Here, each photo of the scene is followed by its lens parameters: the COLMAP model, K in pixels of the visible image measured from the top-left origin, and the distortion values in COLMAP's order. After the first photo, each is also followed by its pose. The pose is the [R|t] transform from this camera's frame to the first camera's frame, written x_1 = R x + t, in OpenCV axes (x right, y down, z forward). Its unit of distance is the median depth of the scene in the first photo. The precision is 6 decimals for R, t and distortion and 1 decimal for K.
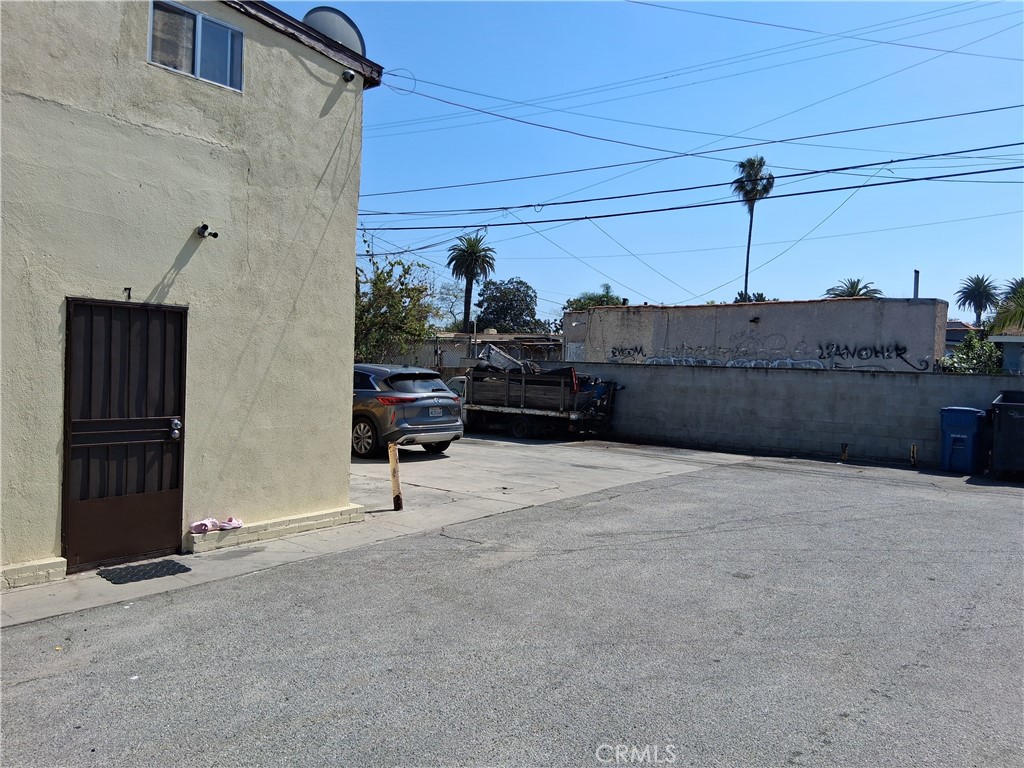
lens RADIAL K [[775.9, 0, 512.0], [0, 775.9, 384.0], [0, 0, 1]] dist [-0.000295, -0.032441]
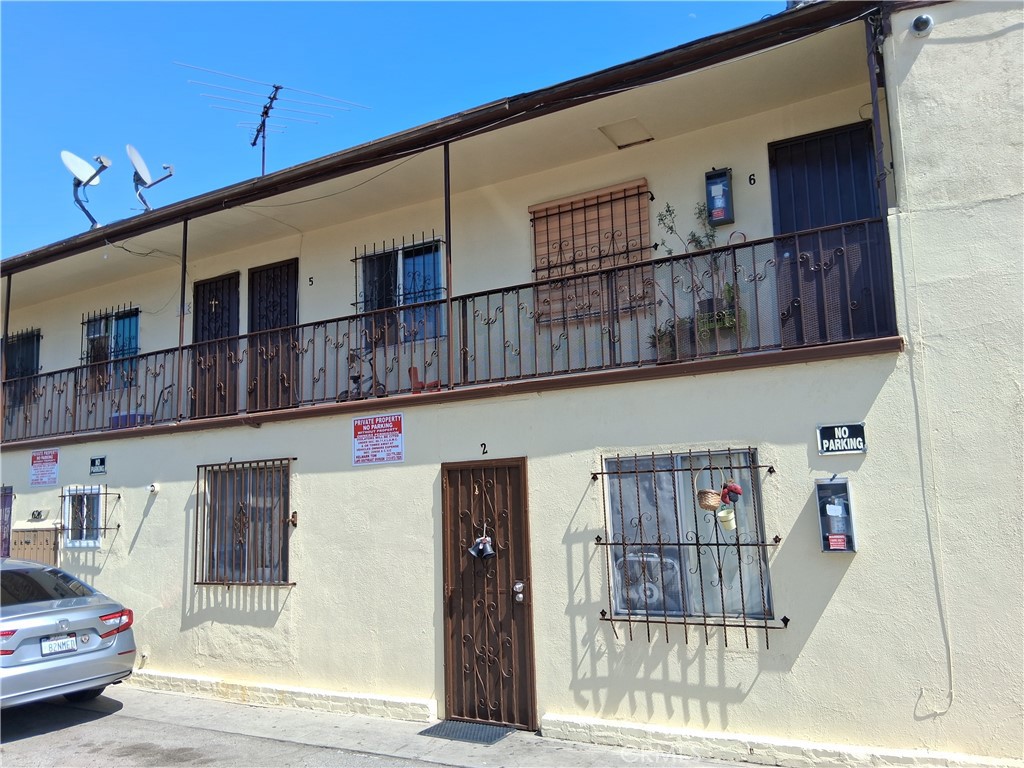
lens RADIAL K [[767.5, 0, 512.0], [0, 767.5, 384.0], [0, 0, 1]] dist [0.102533, -0.180084]
pose [[-0.060484, -0.184337, -0.981000, 0.485863], [0.002211, 0.982773, -0.184806, -0.012614], [0.998167, -0.013347, -0.059034, 1.043458]]
